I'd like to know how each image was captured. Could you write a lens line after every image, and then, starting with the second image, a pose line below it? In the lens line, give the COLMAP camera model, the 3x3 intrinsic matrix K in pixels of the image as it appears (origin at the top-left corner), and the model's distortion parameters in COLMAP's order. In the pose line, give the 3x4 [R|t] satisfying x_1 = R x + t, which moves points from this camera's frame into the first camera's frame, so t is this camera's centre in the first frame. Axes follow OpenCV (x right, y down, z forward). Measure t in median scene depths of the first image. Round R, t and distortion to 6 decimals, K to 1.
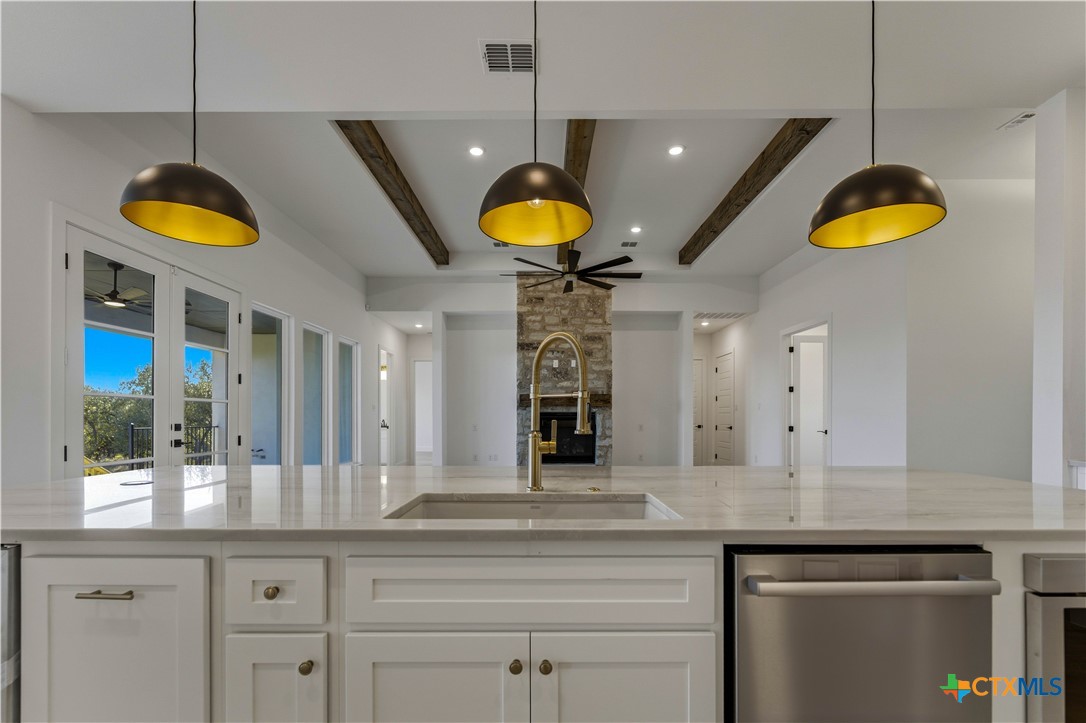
lens RADIAL K [[447.8, 0, 524.1], [0, 447.8, 419.6], [0, 0, 1]] dist [-0.002134, 0.001284]
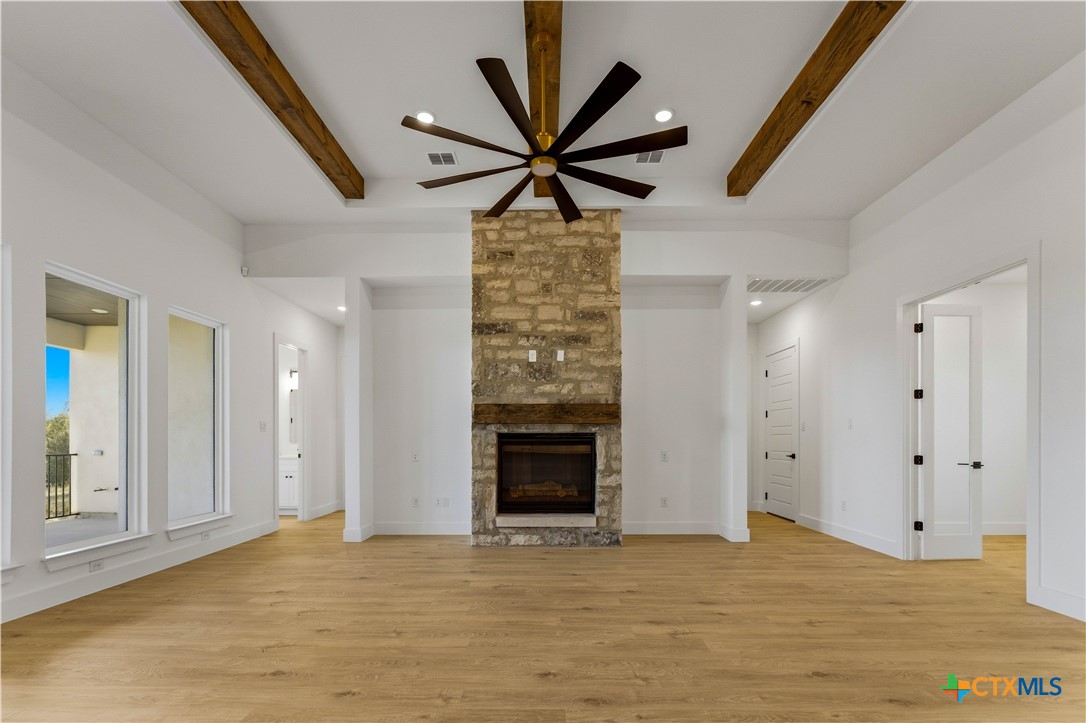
lens RADIAL K [[489.1, 0, 542.9], [0, 489.1, 441.2], [0, 0, 1]] dist [-0.003482, 0.000000]
pose [[0.998959, -0.000886, 0.045608, 0.053388], [0.001099, 0.999989, -0.004639, -0.001674], [-0.045604, 0.004685, 0.998949, 0.311383]]
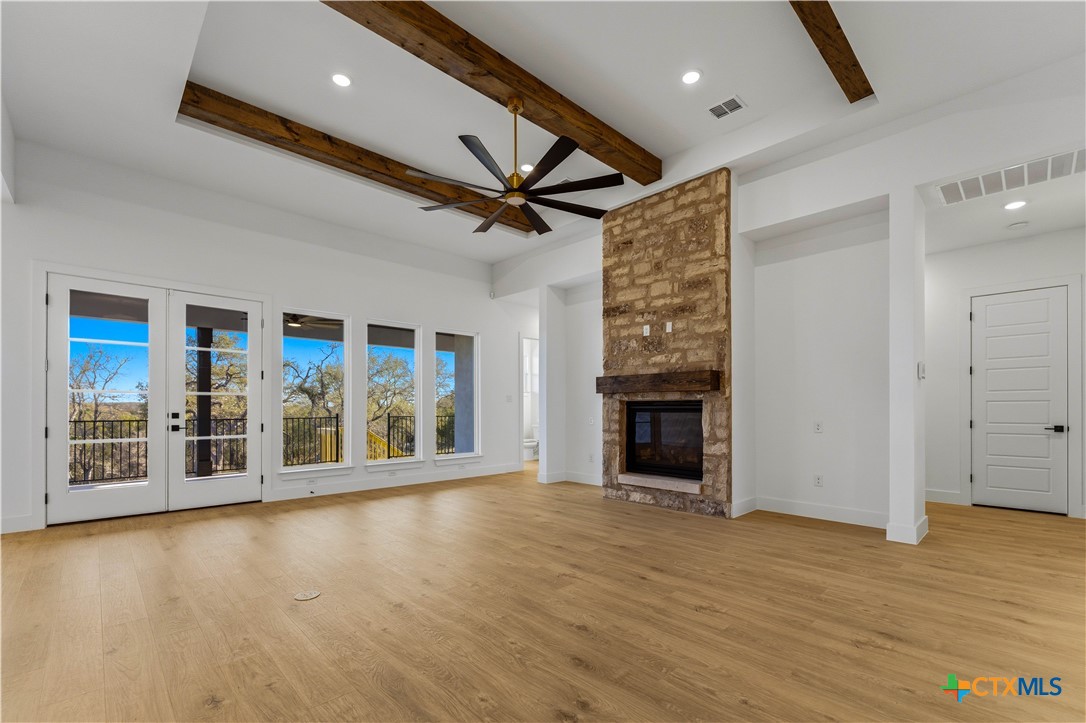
lens RADIAL K [[447.8, 0, 513.3], [0, 447.8, 405.1], [0, 0, 1]] dist [-0.002134, 0.001284]
pose [[0.733302, -0.002674, -0.679897, 0.388711], [-0.004632, 0.999949, -0.008928, -0.002803], [0.679887, 0.009697, 0.733253, 0.354529]]
